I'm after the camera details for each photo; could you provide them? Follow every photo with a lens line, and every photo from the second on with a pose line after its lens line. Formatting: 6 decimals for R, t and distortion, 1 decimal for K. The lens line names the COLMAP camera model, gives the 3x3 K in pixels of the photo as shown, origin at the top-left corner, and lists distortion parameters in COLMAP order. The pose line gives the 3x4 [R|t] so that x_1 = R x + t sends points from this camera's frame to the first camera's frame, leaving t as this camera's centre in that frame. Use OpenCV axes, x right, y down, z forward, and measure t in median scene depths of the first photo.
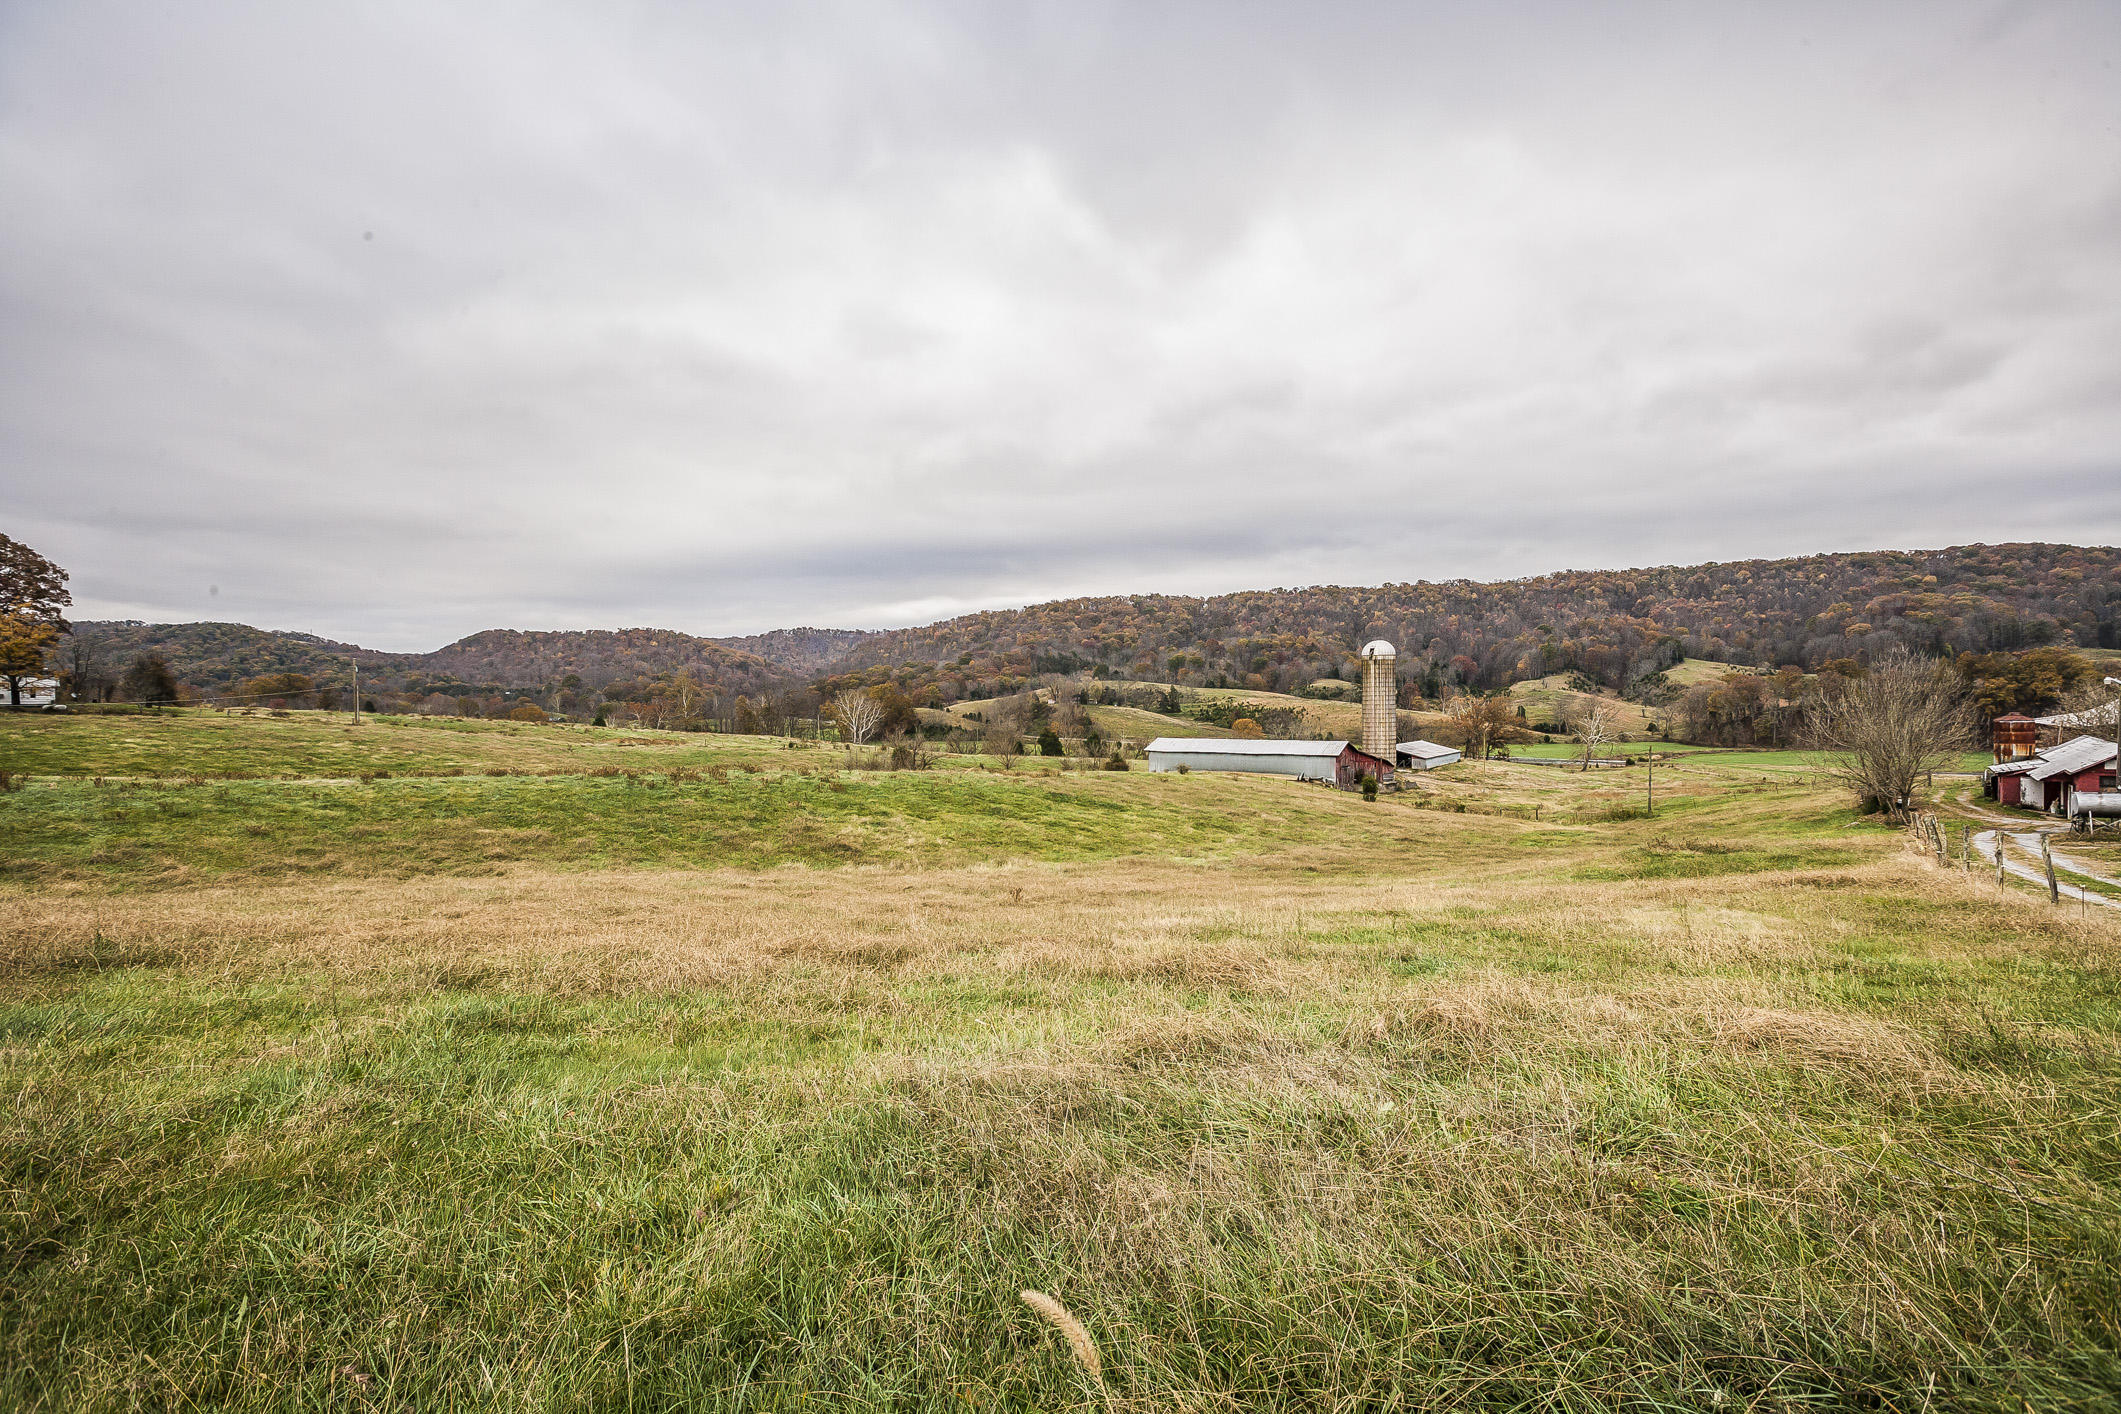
lens RADIAL K [[927.0, 0, 1053.3], [0, 927.0, 712.9], [0, 0, 1]] dist [-0.046145, 0.013246]
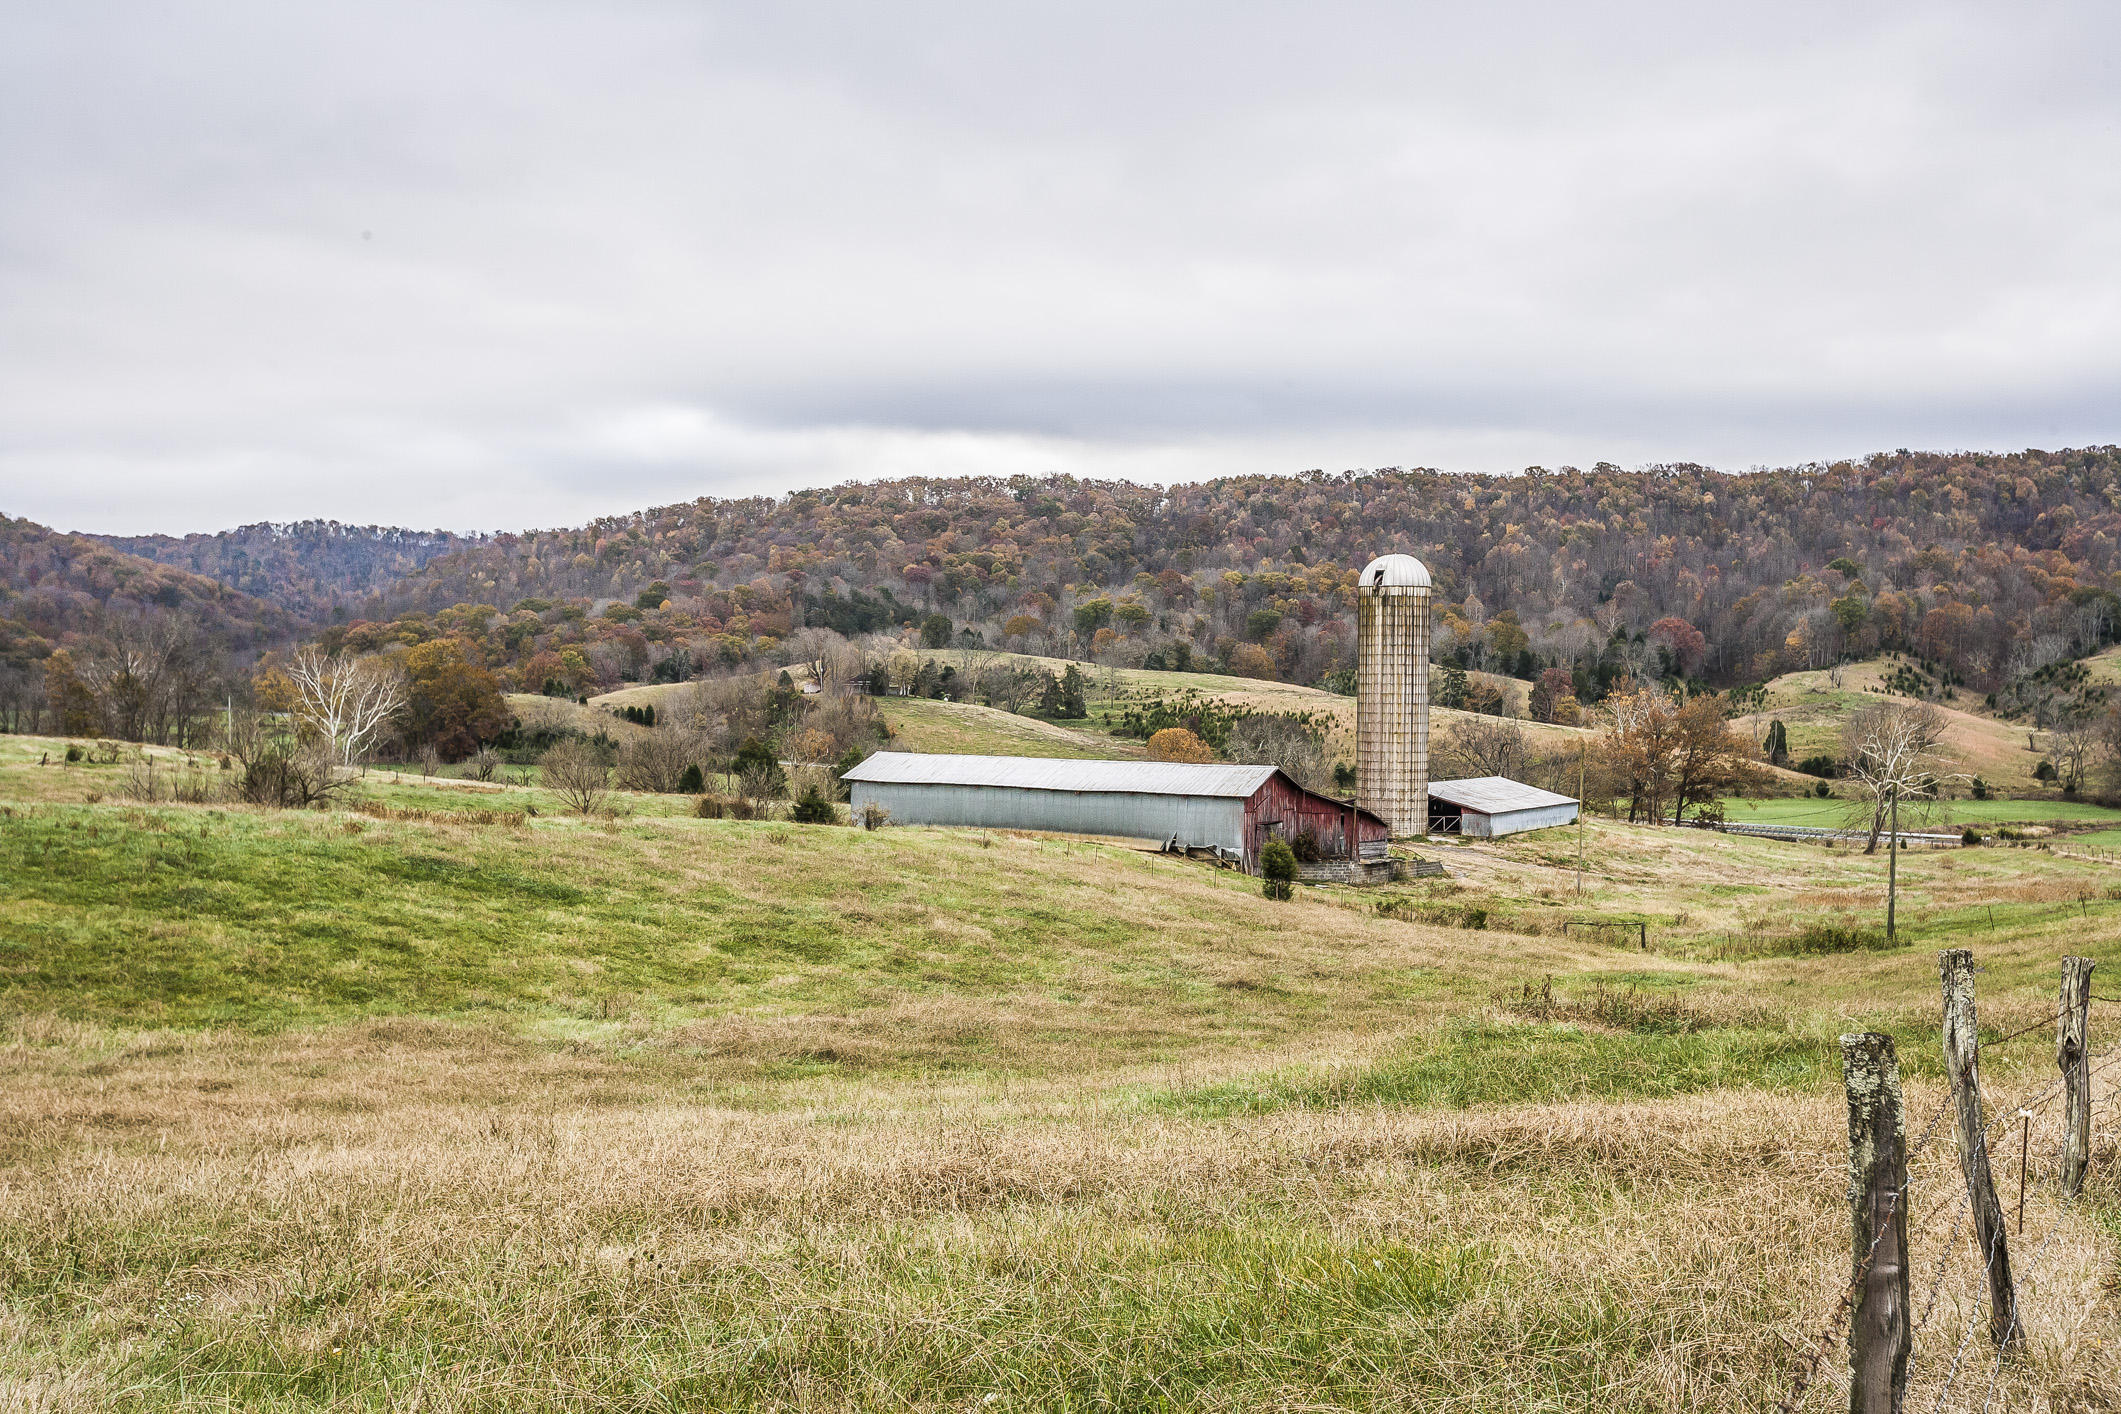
lens RADIAL K [[1913.7, 0, 1041.8], [0, 1913.7, 704.6], [0, 0, 1]] dist [0.042555, 0.036251]
pose [[0.995460, 0.025287, 0.091761, 0.018427], [-0.024503, 0.999653, -0.009662, 0.001930], [-0.091974, 0.007370, 0.995734, 0.012821]]
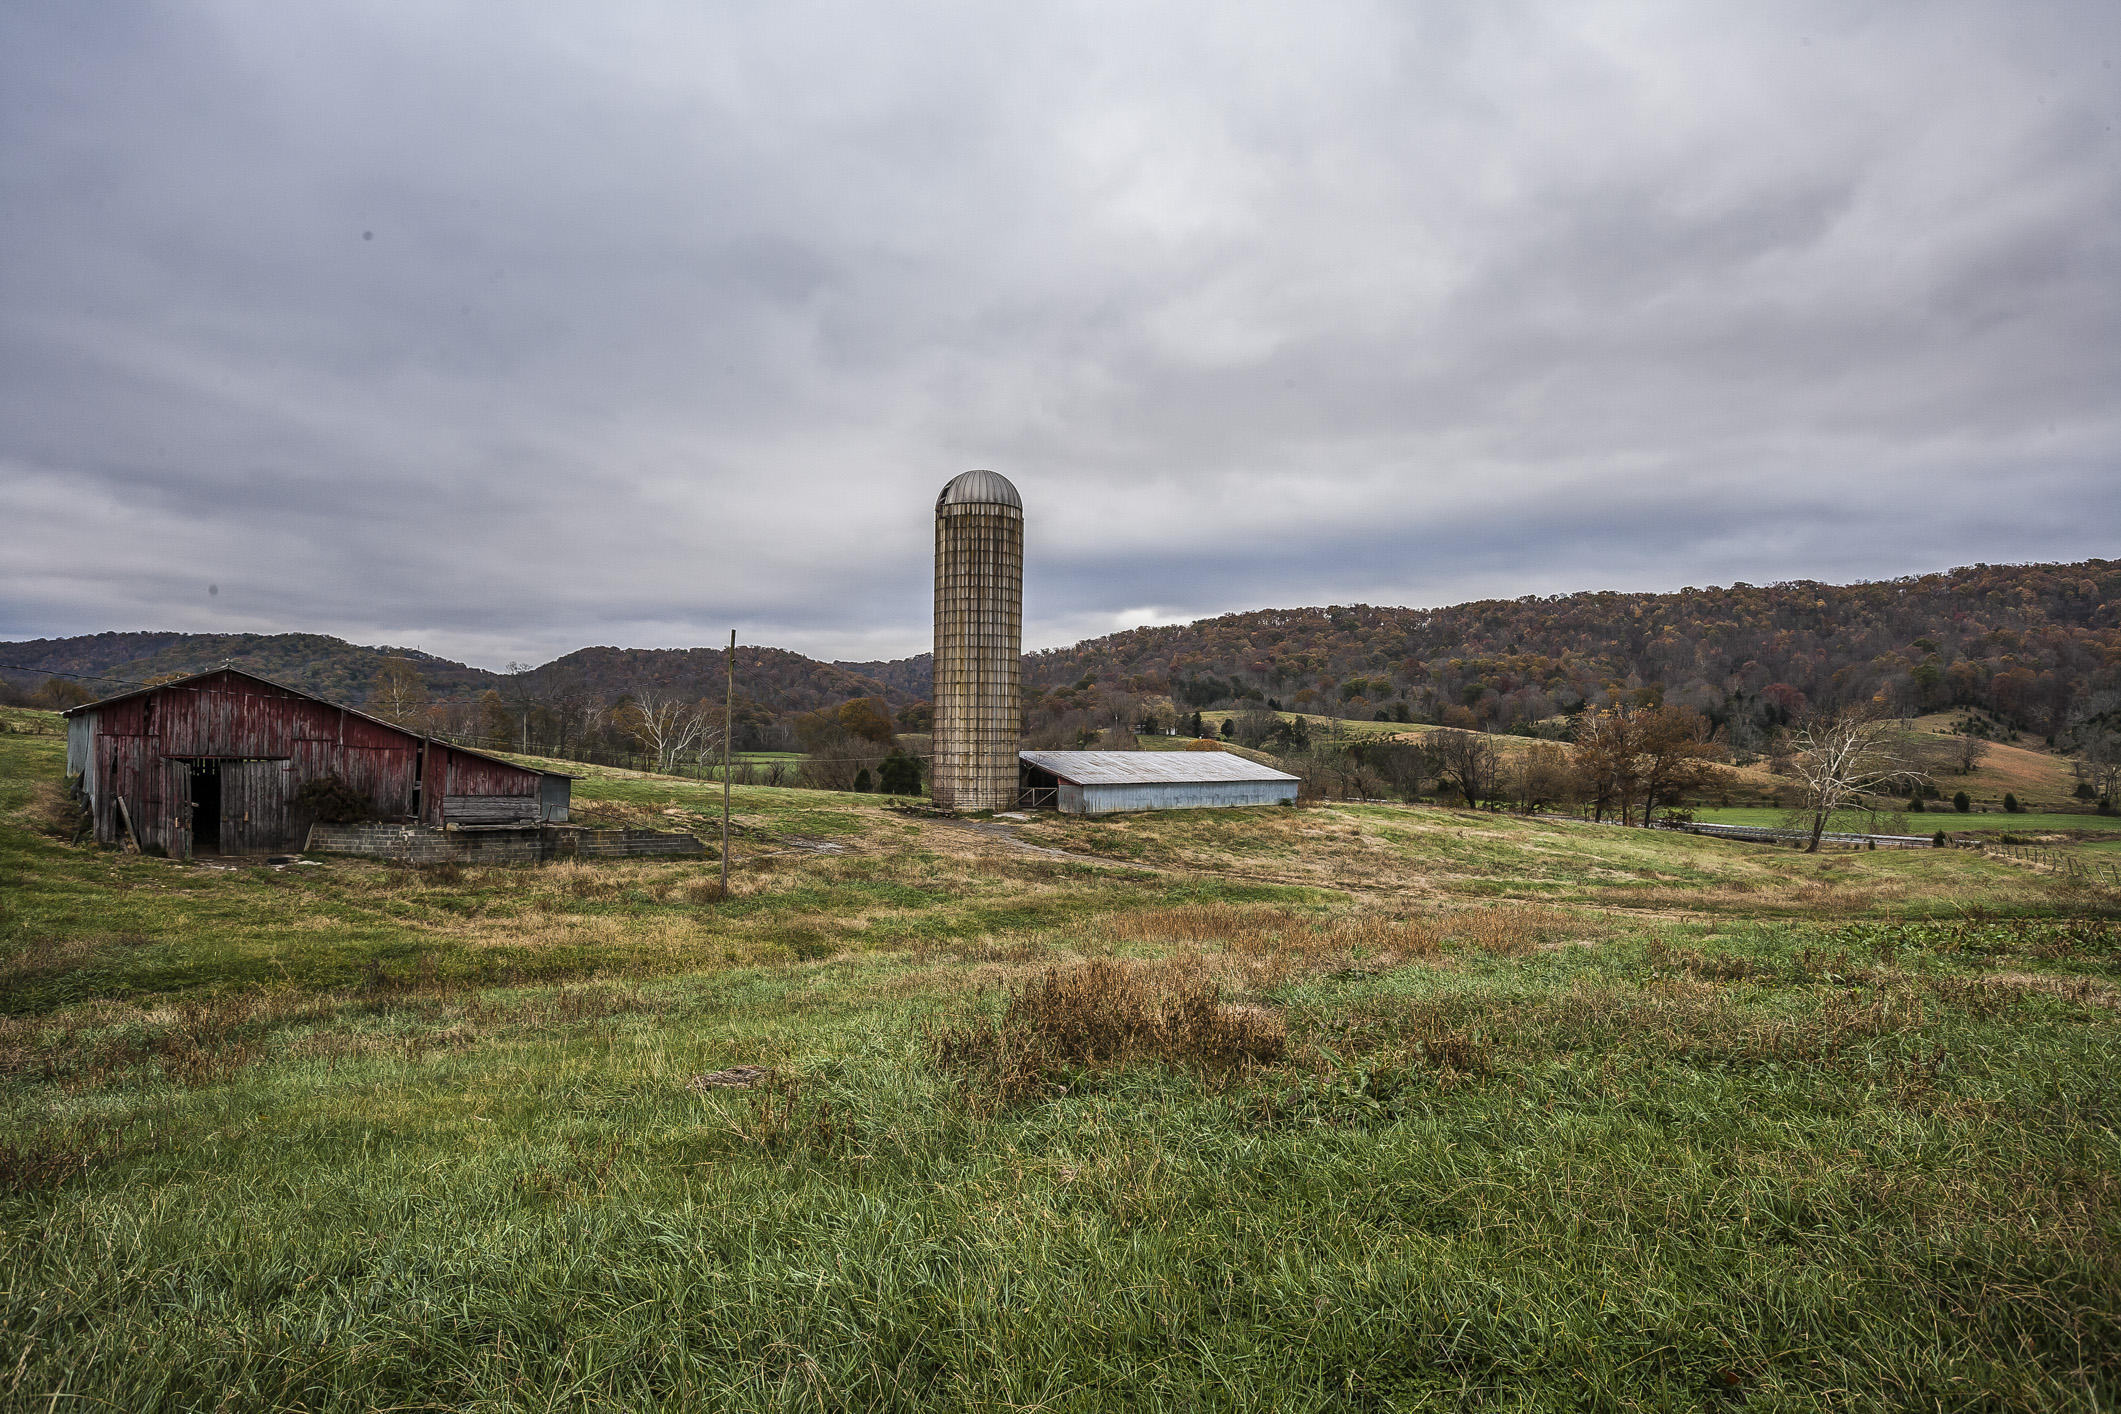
lens RADIAL K [[1116.2, 0, 1065.1], [0, 1116.2, 711.2], [0, 0, 1]] dist [-0.035444, 0.023798]
pose [[0.979945, 0.019697, -0.198290, 0.097514], [-0.028725, 0.998673, -0.042756, 0.007954], [0.197185, 0.047595, 0.979210, 0.112789]]
